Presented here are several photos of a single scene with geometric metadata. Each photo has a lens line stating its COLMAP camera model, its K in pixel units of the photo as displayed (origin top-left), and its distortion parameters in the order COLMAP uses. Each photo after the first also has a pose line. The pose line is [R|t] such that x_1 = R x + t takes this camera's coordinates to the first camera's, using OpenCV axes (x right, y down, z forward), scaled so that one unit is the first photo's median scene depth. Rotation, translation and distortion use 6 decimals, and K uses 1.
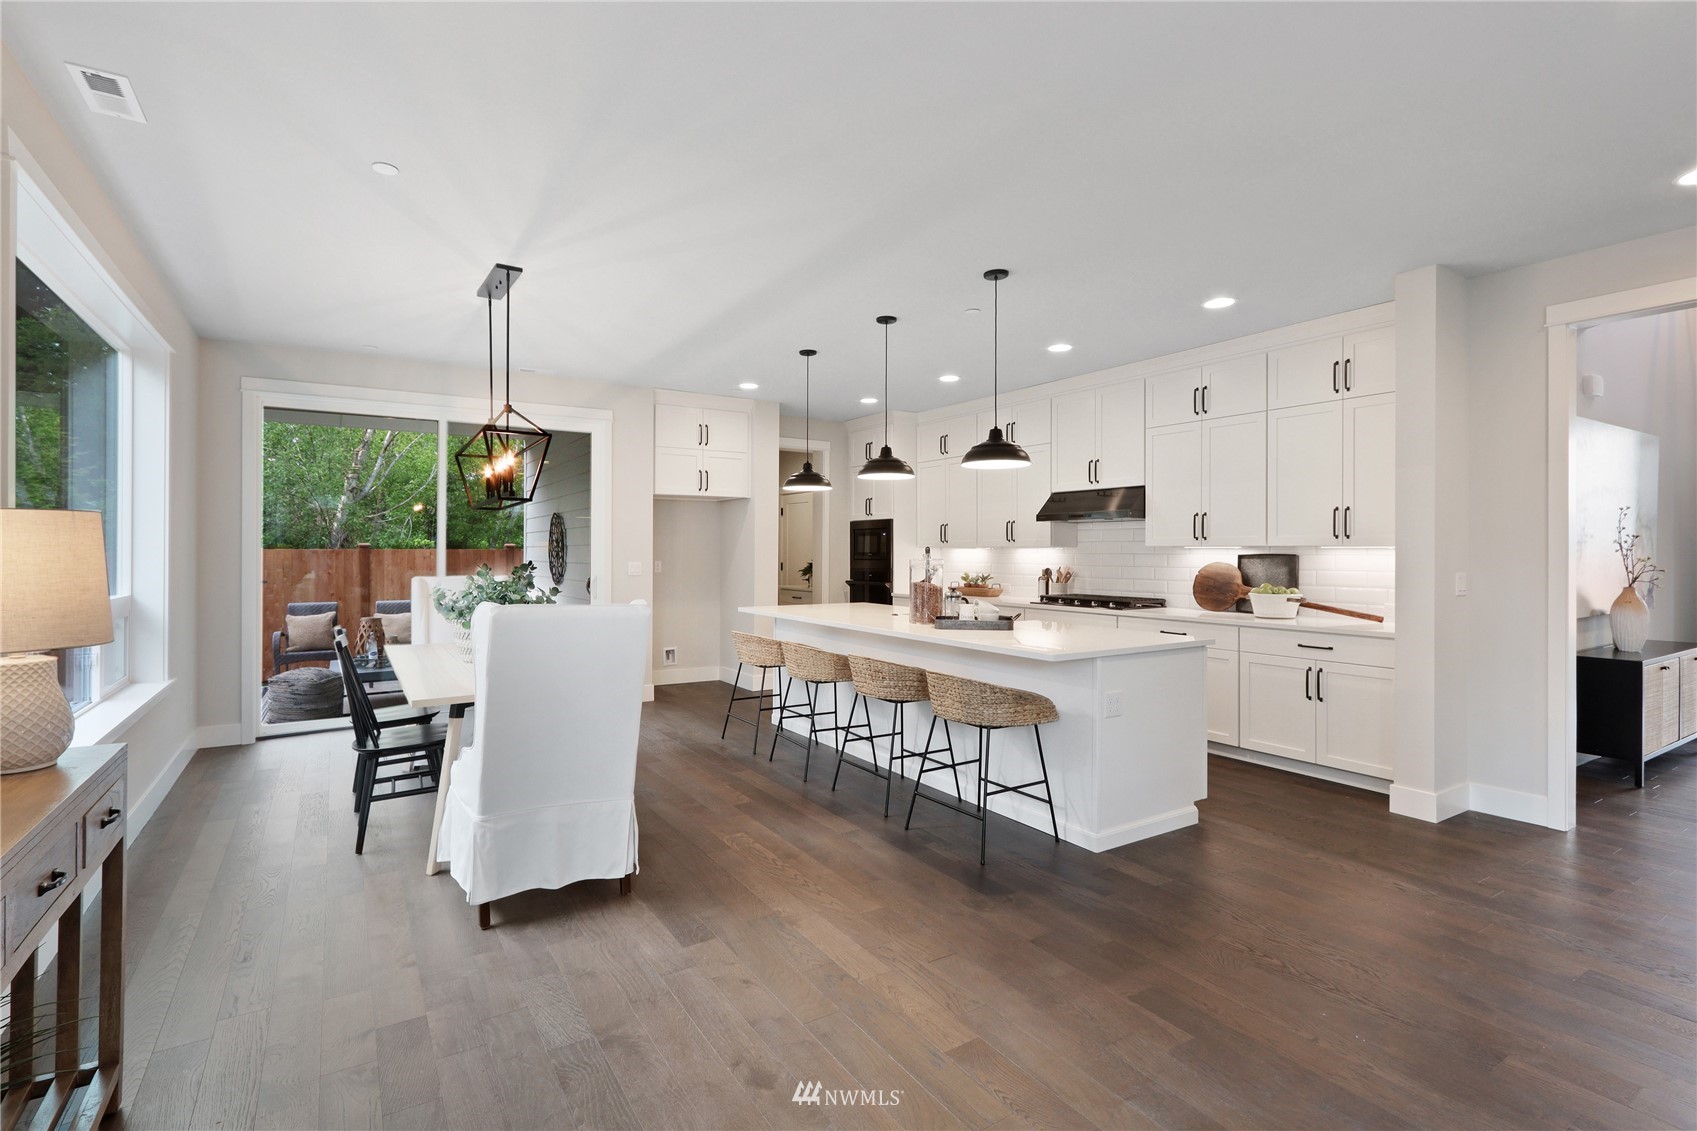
lens RADIAL K [[787.1, 0, 845.2], [0, 787.1, 553.9], [0, 0, 1]] dist [0.002430, 0.000463]
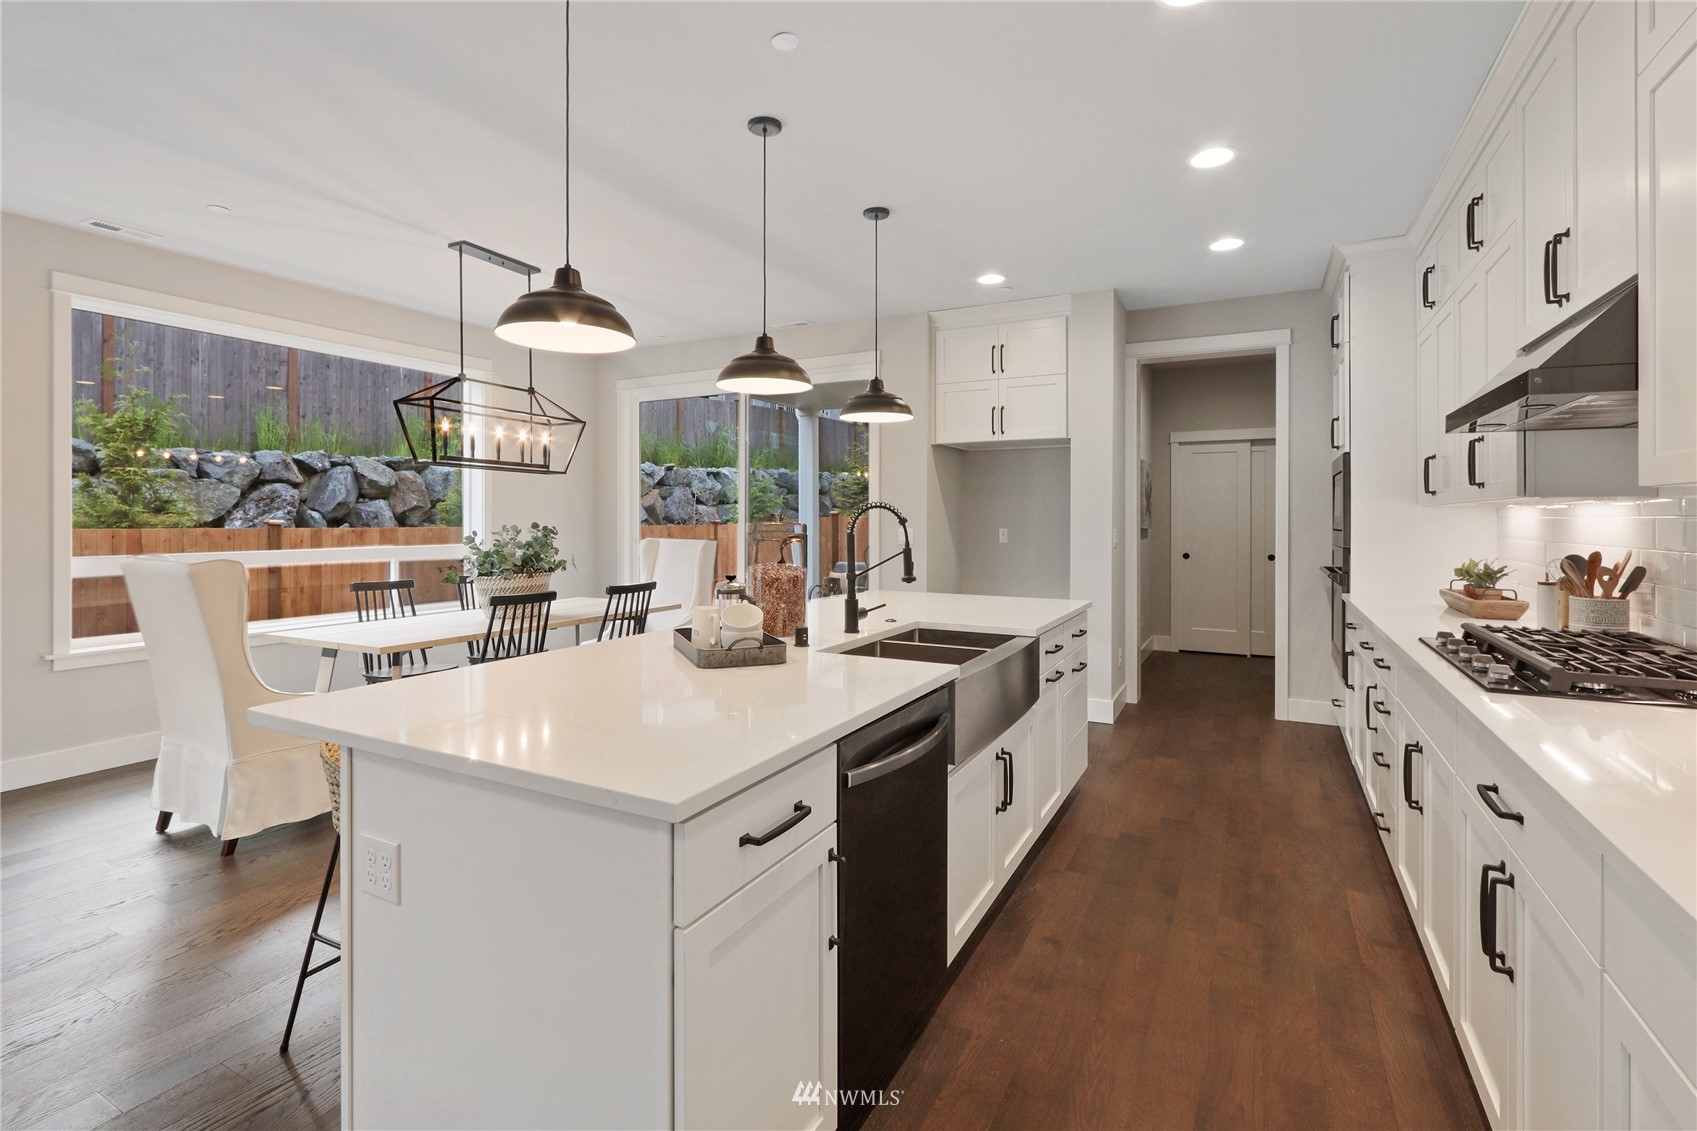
lens RADIAL K [[809.5, 0, 800.4], [0, 809.5, 514.5], [0, 0, 1]] dist [0.002878, 0.000549]
pose [[0.517237, -0.013106, -0.855742, 0.385993], [0.007453, 0.999914, -0.010809, 0.002401], [0.855810, -0.000787, 0.517290, 0.459593]]
